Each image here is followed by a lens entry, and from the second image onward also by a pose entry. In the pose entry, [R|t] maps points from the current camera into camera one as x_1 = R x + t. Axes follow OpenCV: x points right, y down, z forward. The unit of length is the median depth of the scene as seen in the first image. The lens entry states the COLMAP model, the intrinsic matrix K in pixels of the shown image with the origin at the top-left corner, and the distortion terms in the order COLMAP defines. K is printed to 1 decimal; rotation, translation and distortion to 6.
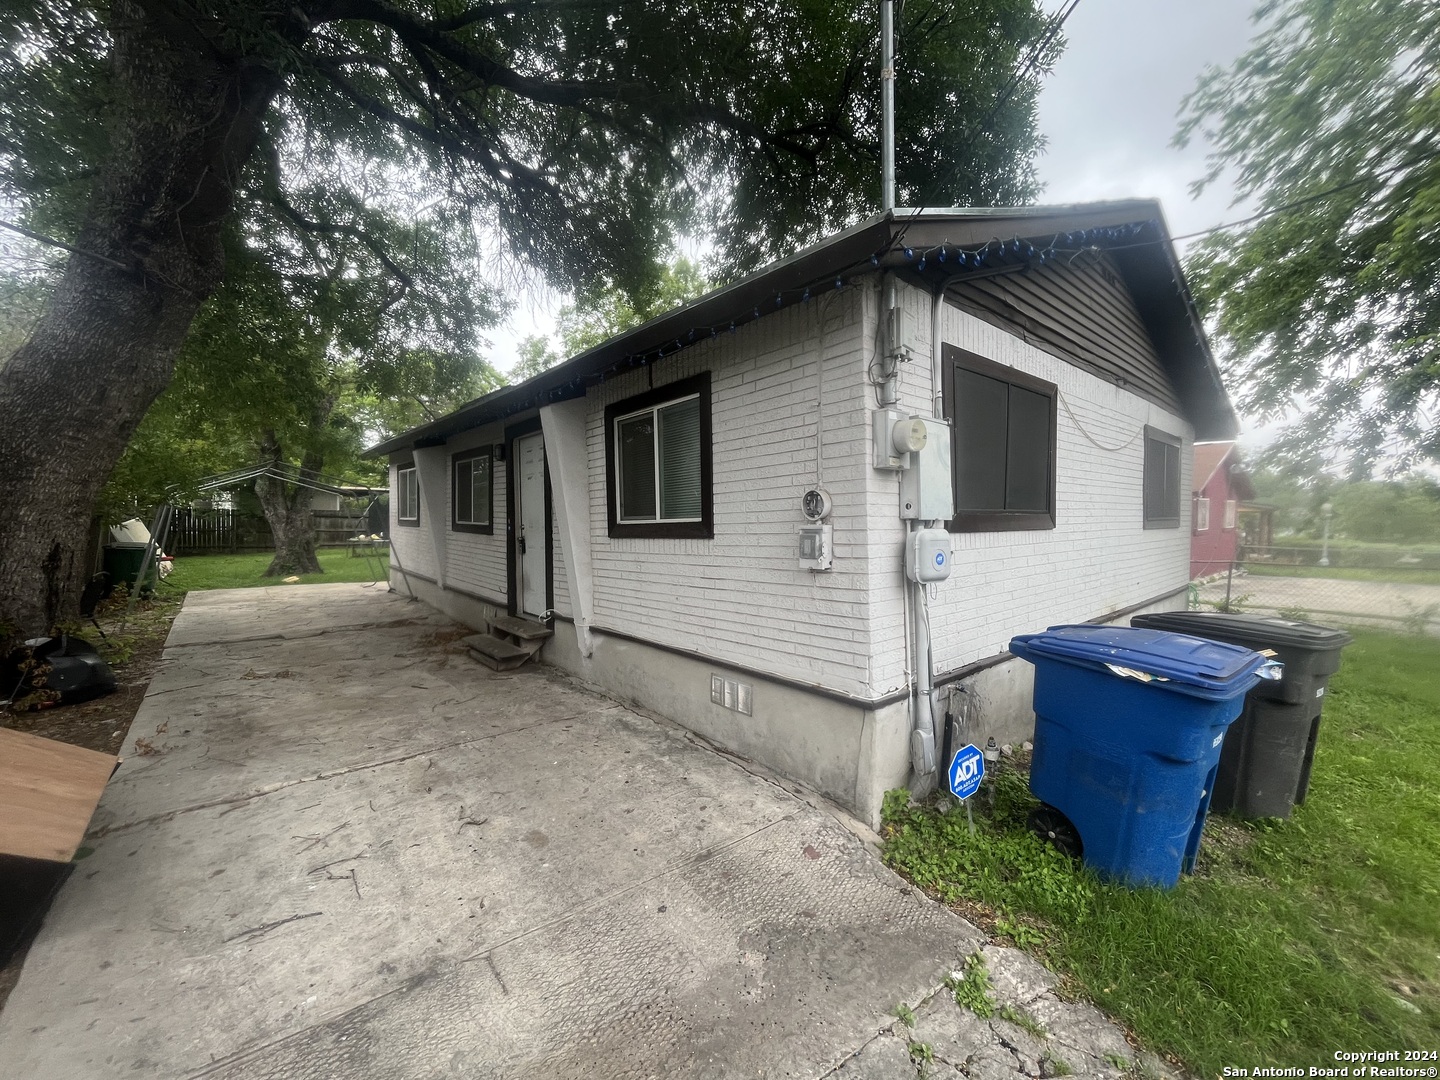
lens RADIAL K [[580.1, 0, 721.5], [0, 580.1, 537.0], [0, 0, 1]] dist [-0.002667, -0.000417]
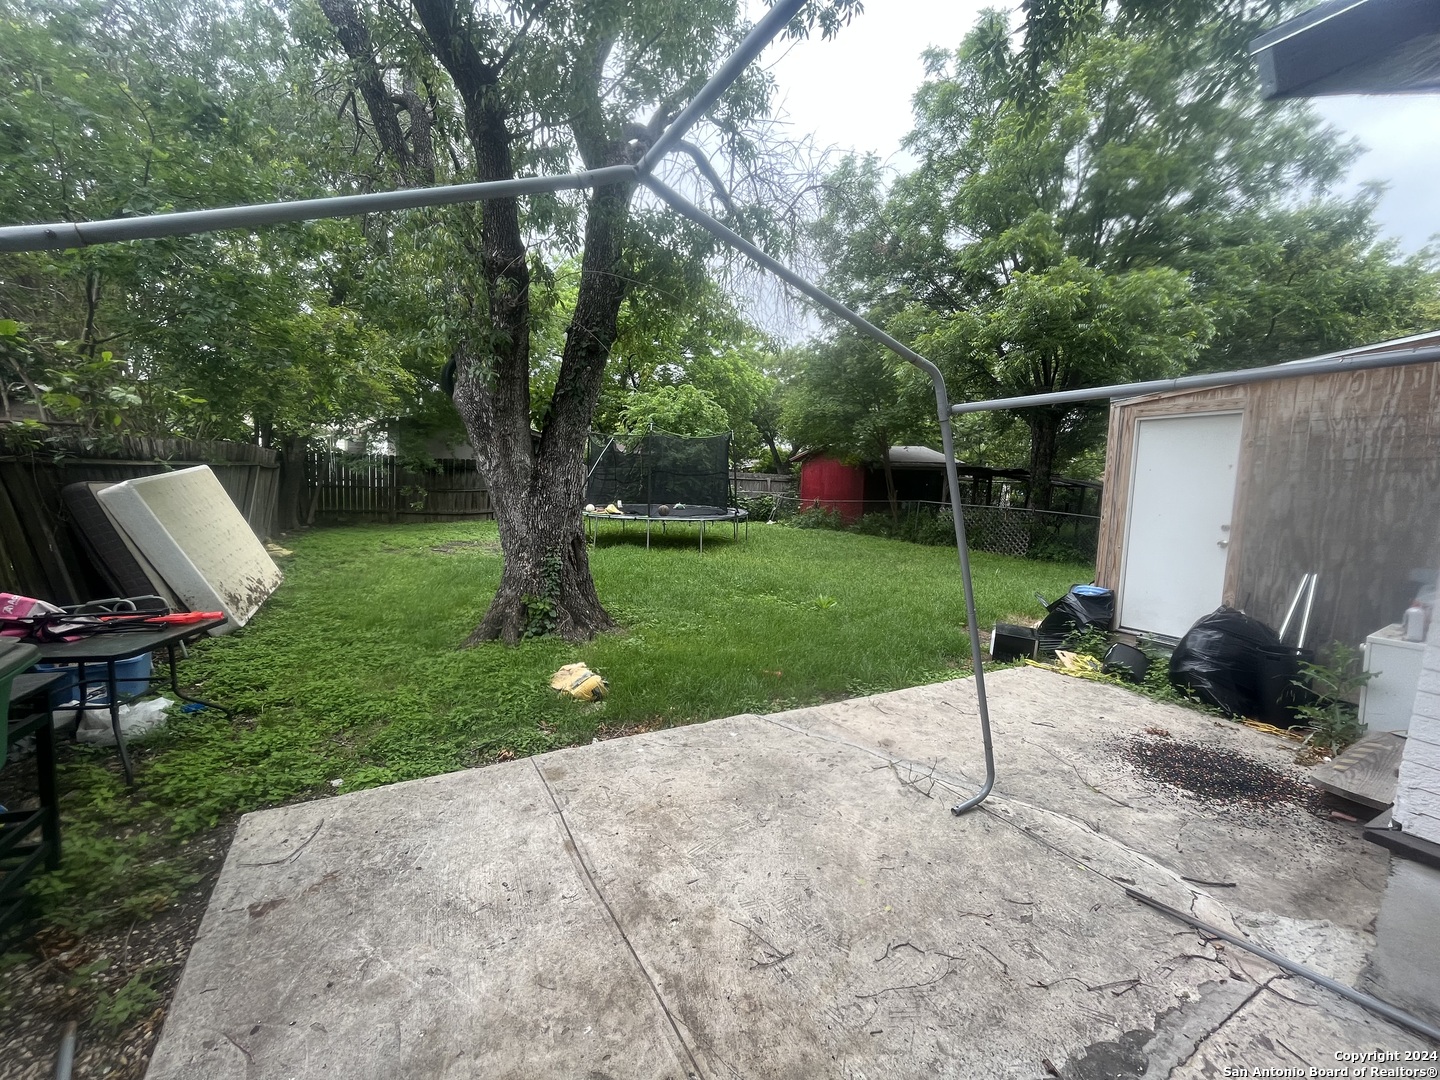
lens RADIAL K [[580.1, 0, 717.9], [0, 580.1, 540.6], [0, 0, 1]] dist [-0.002667, -0.000417]
pose [[0.982783, 0.047111, -0.178658, -1.715208], [-0.033711, 0.996437, 0.077313, -0.073853], [0.181664, -0.069960, 0.980869, 1.986550]]
